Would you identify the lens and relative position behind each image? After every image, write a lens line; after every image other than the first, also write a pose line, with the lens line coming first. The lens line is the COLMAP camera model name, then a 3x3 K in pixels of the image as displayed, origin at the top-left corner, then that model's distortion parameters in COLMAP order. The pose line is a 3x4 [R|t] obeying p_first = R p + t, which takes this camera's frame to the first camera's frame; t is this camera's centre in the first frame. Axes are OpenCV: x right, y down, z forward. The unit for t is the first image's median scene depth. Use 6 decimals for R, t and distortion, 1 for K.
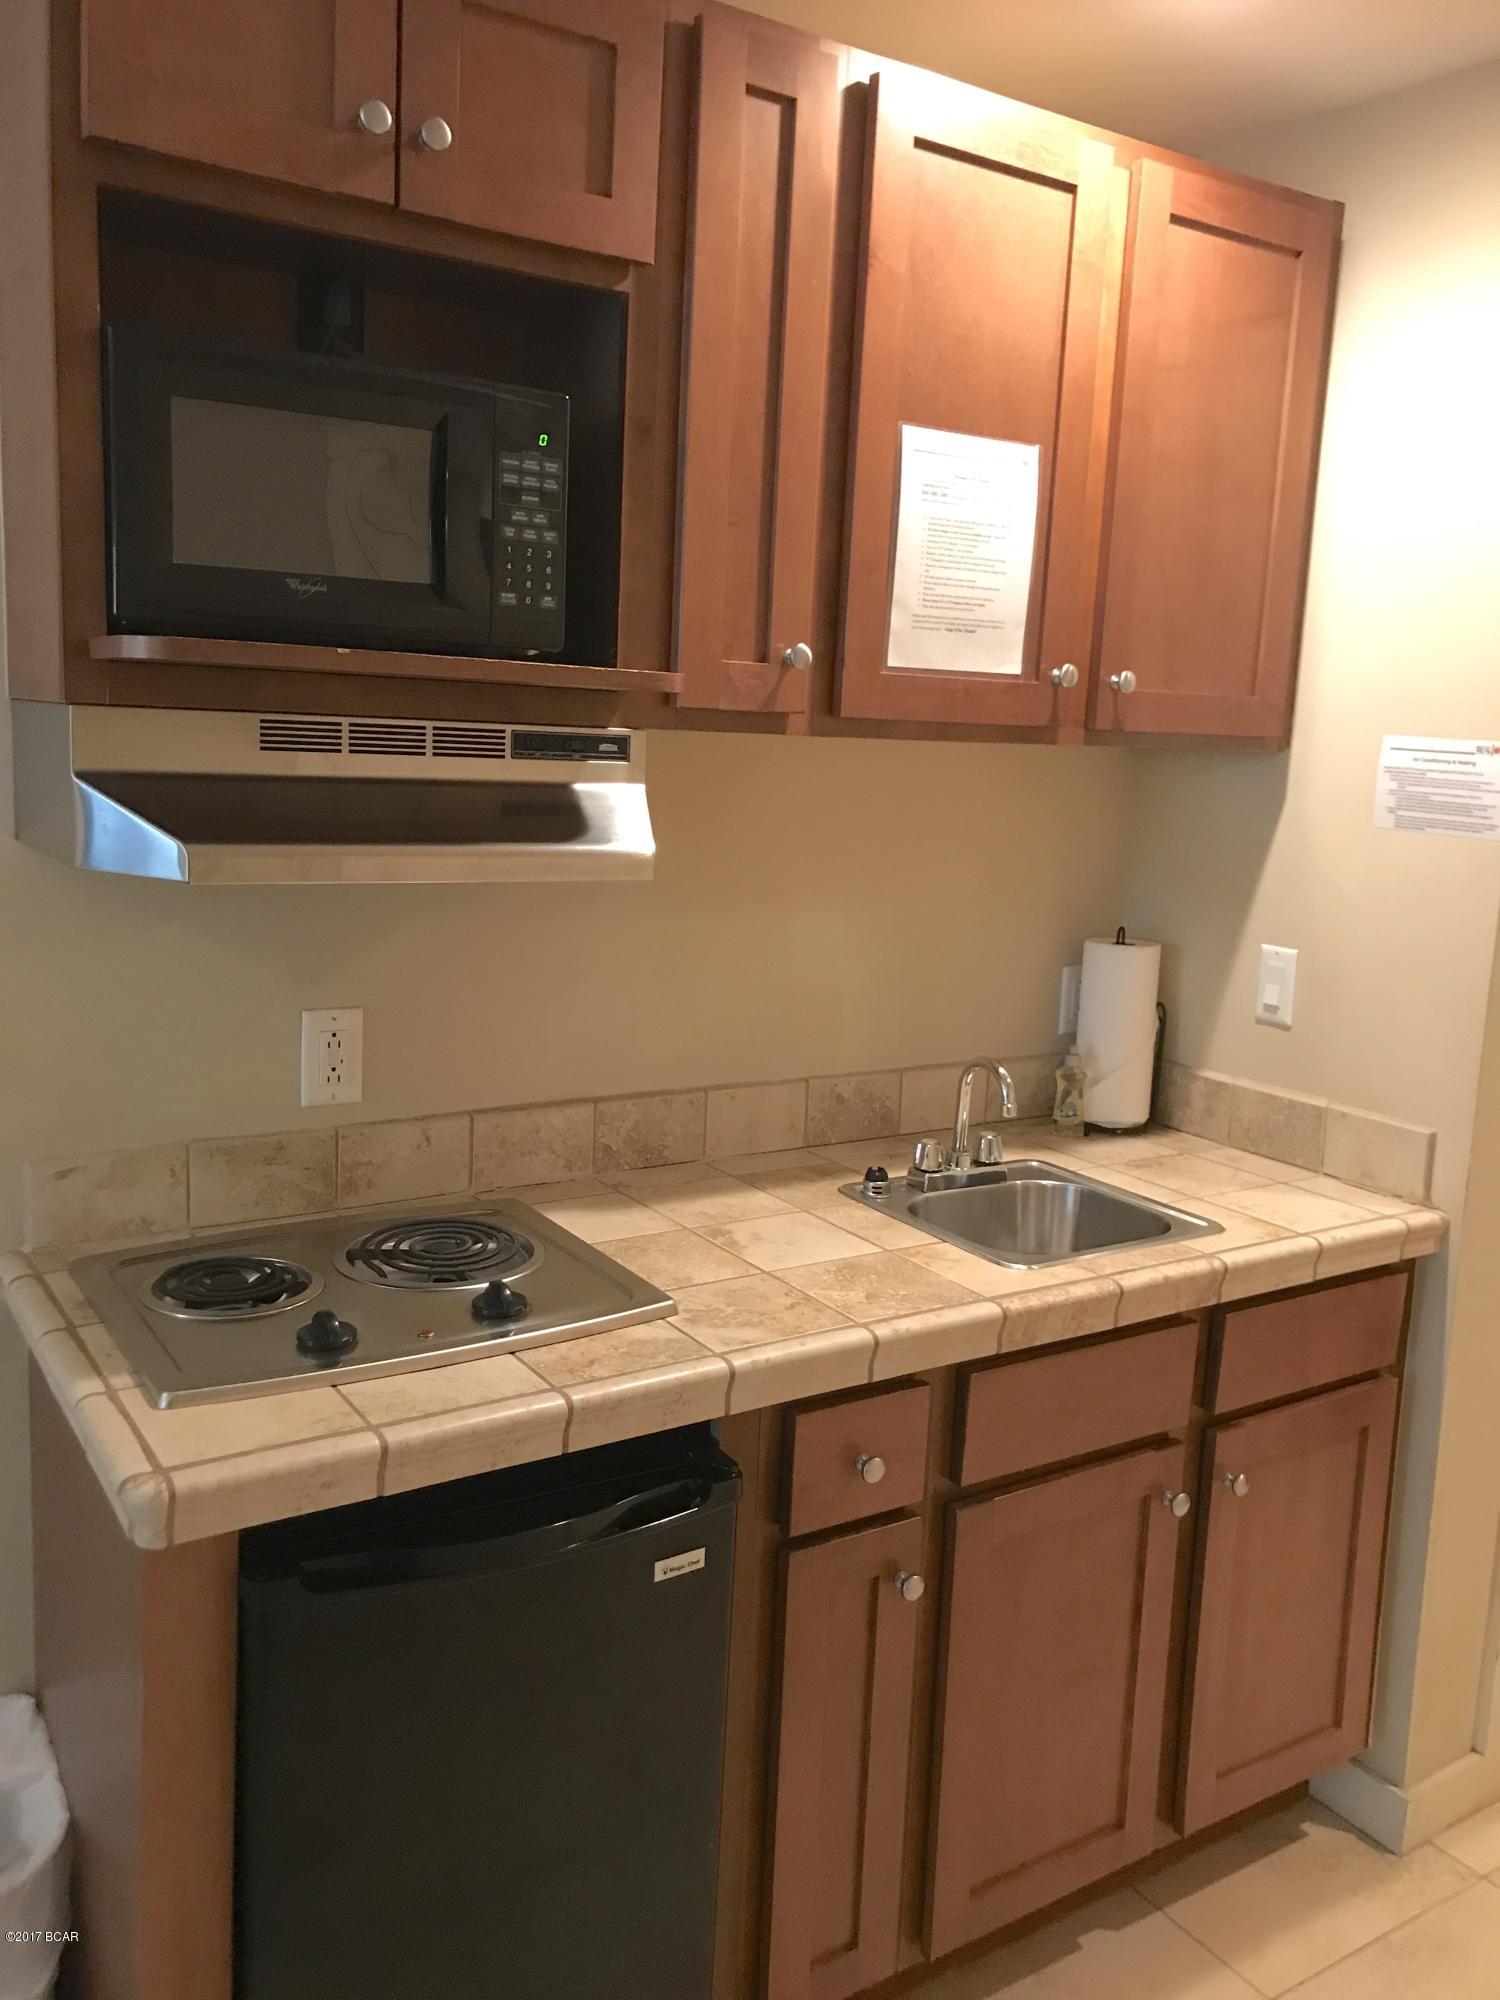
lens RADIAL K [[1585.8, 0, 750.0], [0, 1585.8, 1000.0], [0, 0, 1]] dist [0.064042, -0.092099]
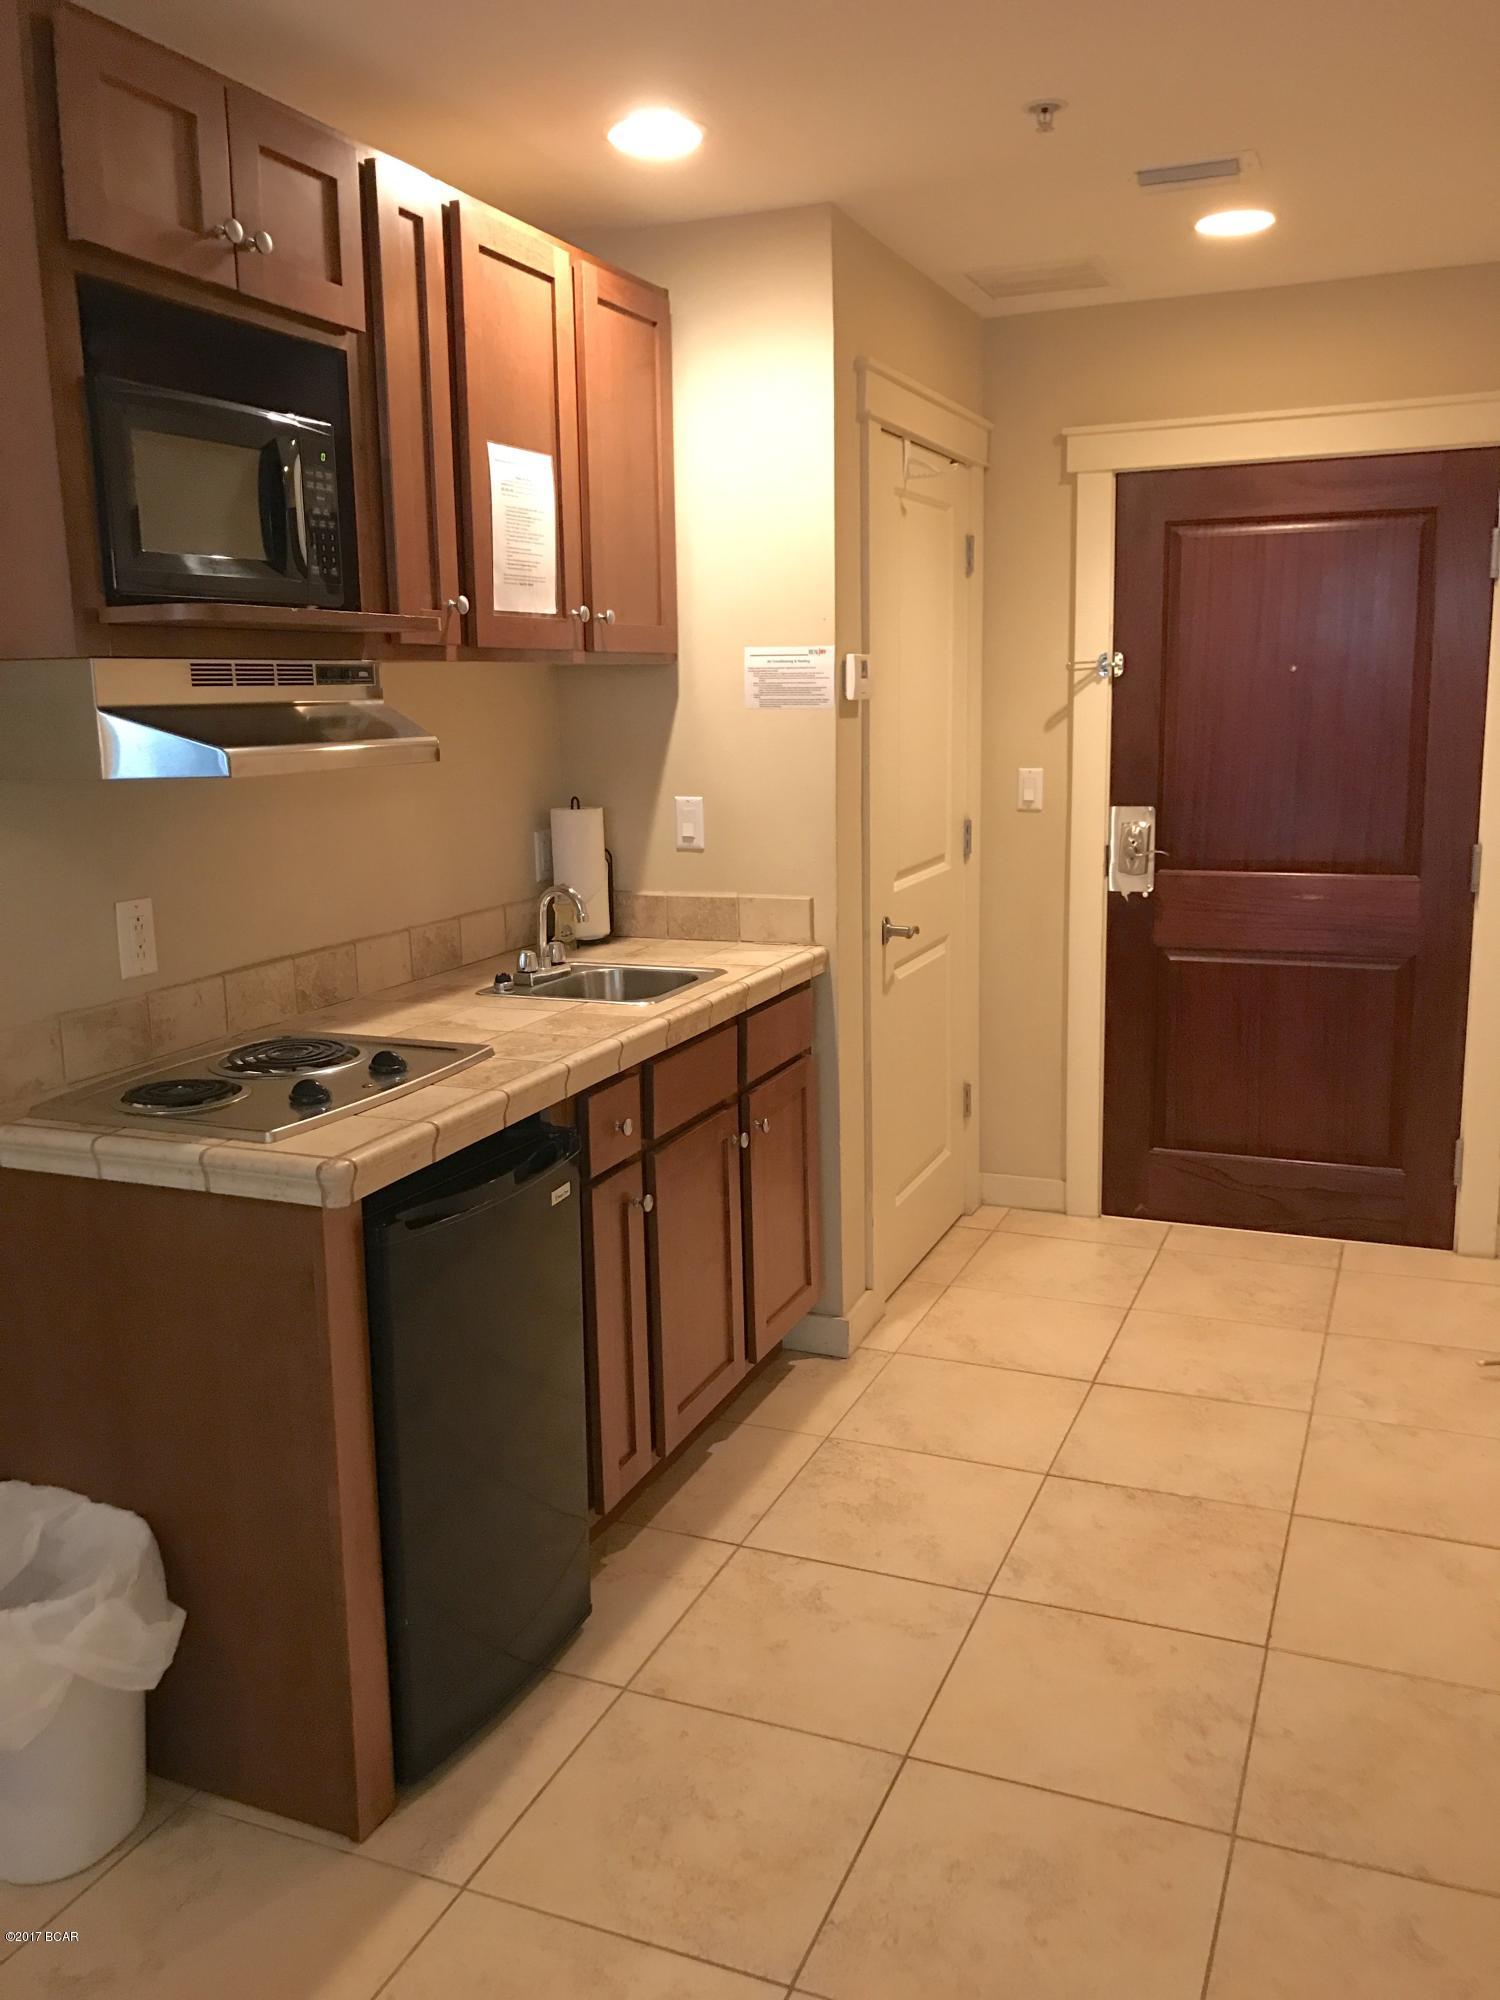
lens RADIAL K [[1585.8, 0, 750.0], [0, 1585.8, 1000.0], [0, 0, 1]] dist [0.064042, -0.092099]
pose [[0.826147, -0.166386, 0.538328, -0.536480], [0.147551, 0.985950, 0.078298, 0.055776], [-0.543792, 0.014746, 0.839090, -0.314411]]
